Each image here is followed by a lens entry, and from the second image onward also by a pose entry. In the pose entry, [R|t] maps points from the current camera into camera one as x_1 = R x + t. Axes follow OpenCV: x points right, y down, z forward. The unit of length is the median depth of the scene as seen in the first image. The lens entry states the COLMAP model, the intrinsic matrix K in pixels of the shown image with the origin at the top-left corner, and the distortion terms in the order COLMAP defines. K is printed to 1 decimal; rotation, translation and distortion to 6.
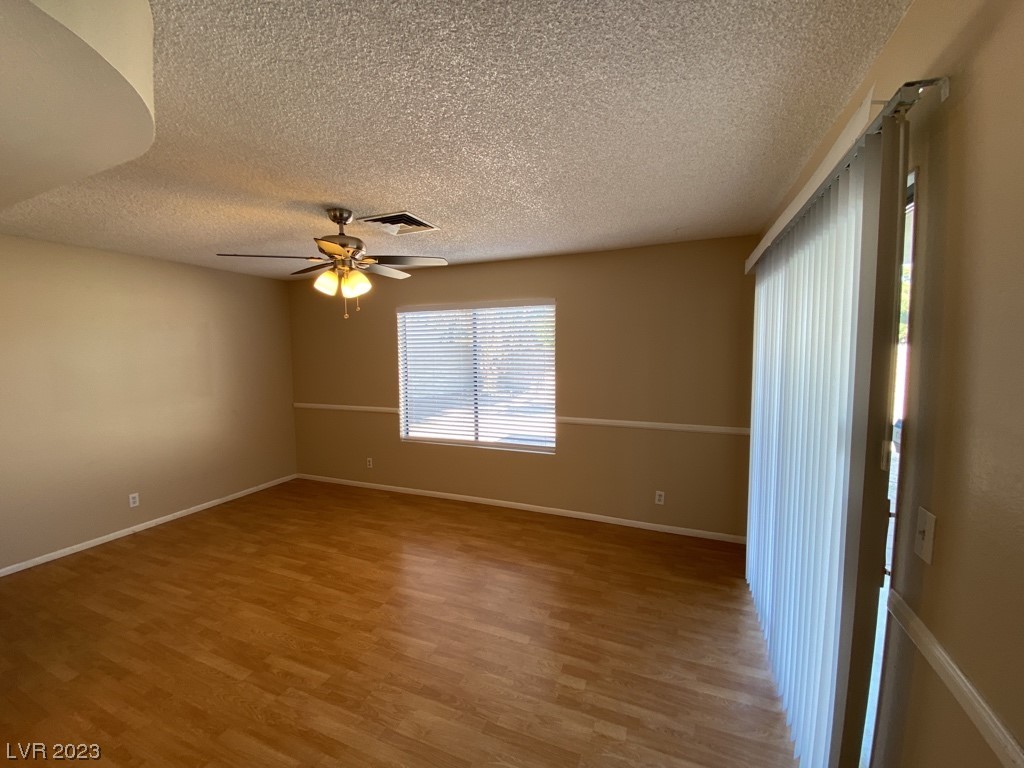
lens RADIAL K [[411.3, 0, 512.0], [0, 411.3, 384.0], [0, 0, 1]] dist [0.001266, -0.013258]
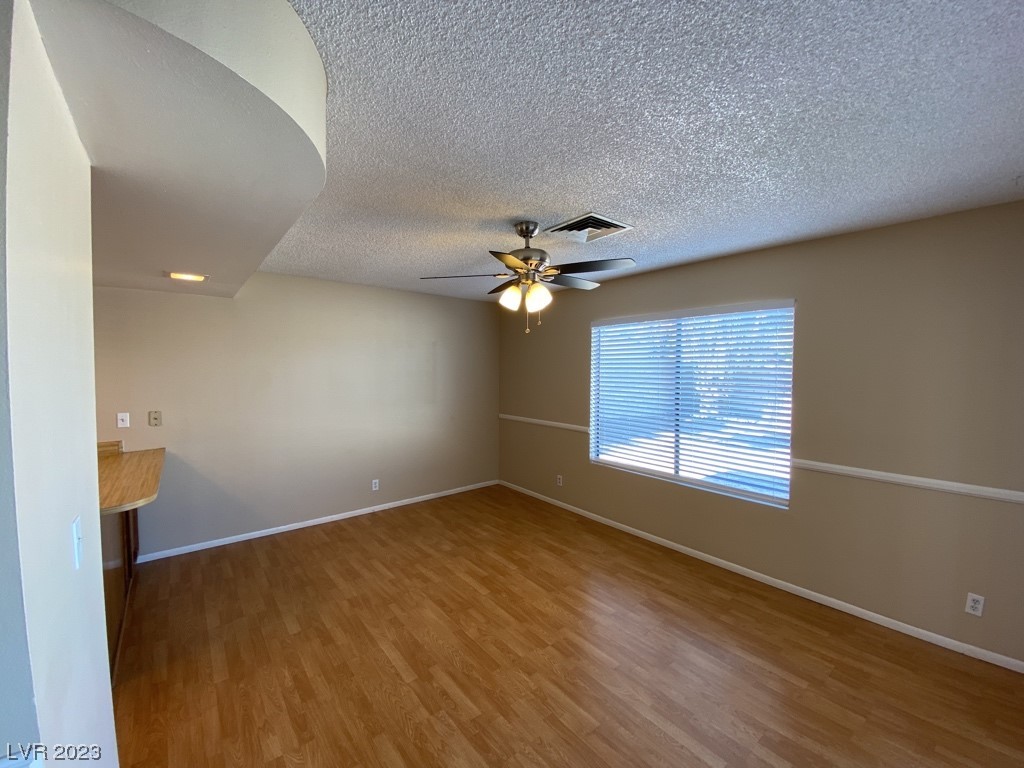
lens RADIAL K [[411.4, 0, 508.7], [0, 411.4, 383.7], [0, 0, 1]] dist [0.033611, -0.030277]
pose [[0.870334, 0.031907, -0.491427, 0.034795], [-0.052071, 0.998267, -0.027403, -0.009052], [0.489701, 0.049439, 0.870488, 0.114846]]
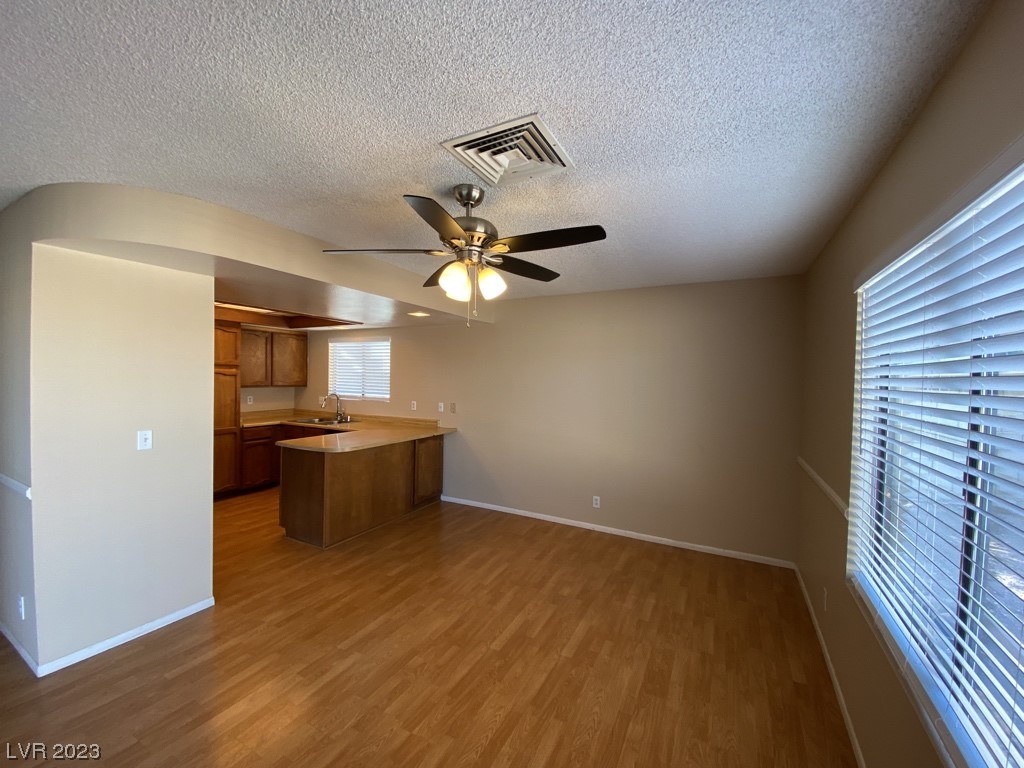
lens RADIAL K [[411.4, 0, 508.7], [0, 411.4, 383.7], [0, 0, 1]] dist [0.033611, -0.030277]
pose [[-0.092932, 0.033288, -0.995116, 0.309646], [-0.101173, 0.993952, 0.042698, -0.091145], [0.990519, 0.104647, -0.089002, 1.008308]]
